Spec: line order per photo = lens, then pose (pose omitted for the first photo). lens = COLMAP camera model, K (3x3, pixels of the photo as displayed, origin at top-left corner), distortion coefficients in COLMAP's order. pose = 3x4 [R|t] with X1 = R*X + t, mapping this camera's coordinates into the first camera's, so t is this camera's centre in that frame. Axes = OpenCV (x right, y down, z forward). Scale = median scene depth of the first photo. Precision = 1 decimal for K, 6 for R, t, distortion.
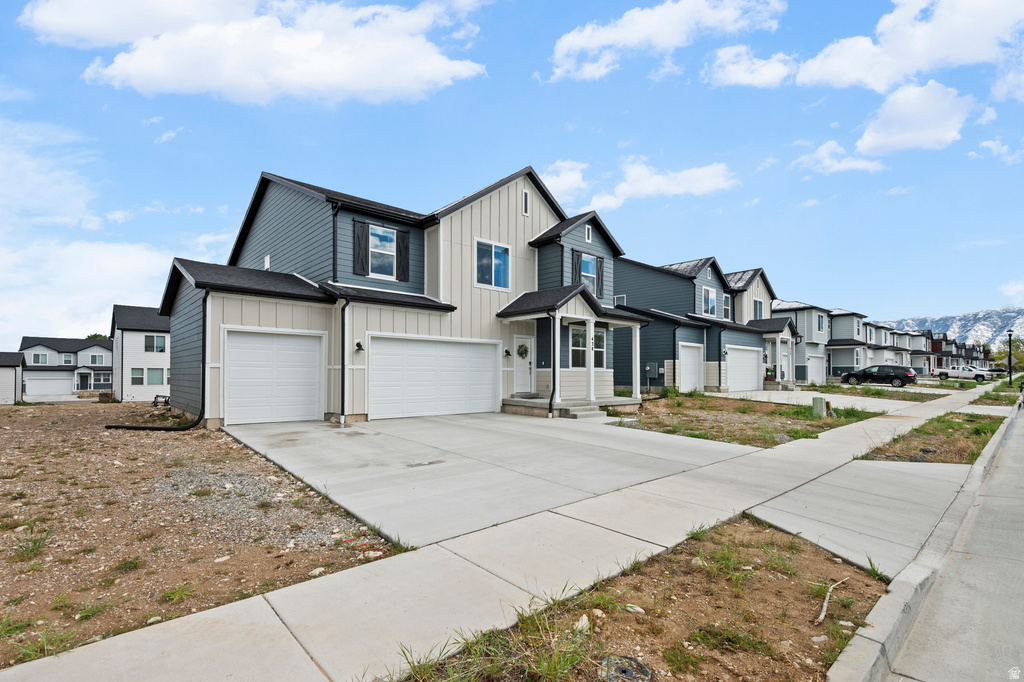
lens RADIAL K [[462.6, 0, 514.7], [0, 462.6, 375.8], [0, 0, 1]] dist [-0.000179, -0.000062]
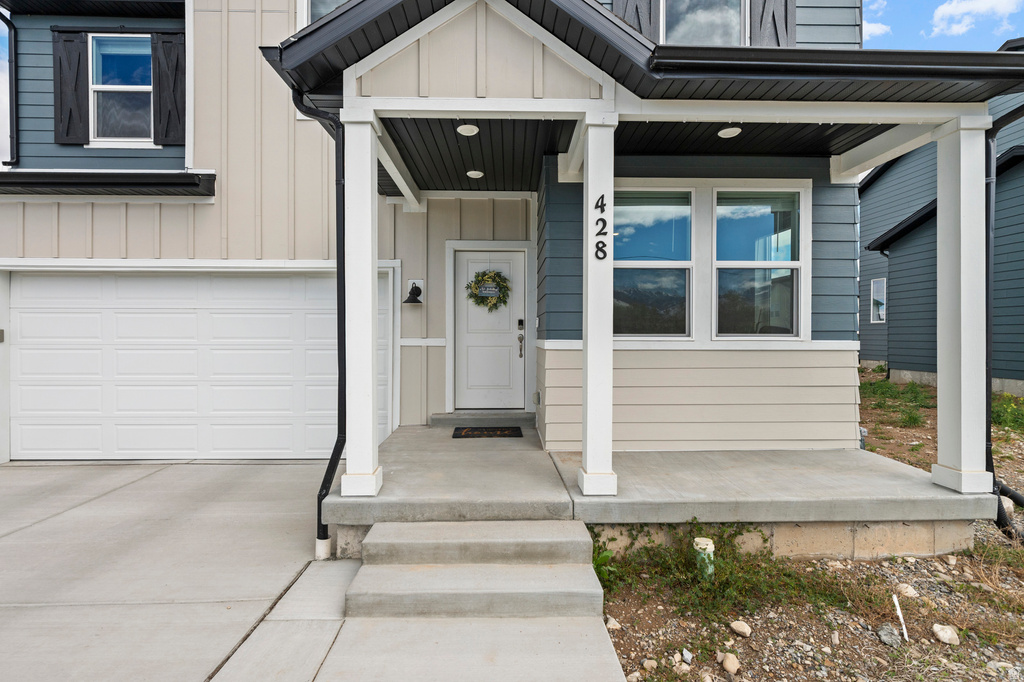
lens RADIAL K [[470.6, 0, 512.0], [0, 470.6, 341.0], [0, 0, 1]] dist [0.000164, 0.000014]
pose [[0.755222, 0.007014, -0.655432, 0.187602], [0.001005, 0.999929, 0.011859, -0.013403], [0.655468, -0.009615, 0.755161, 0.540737]]
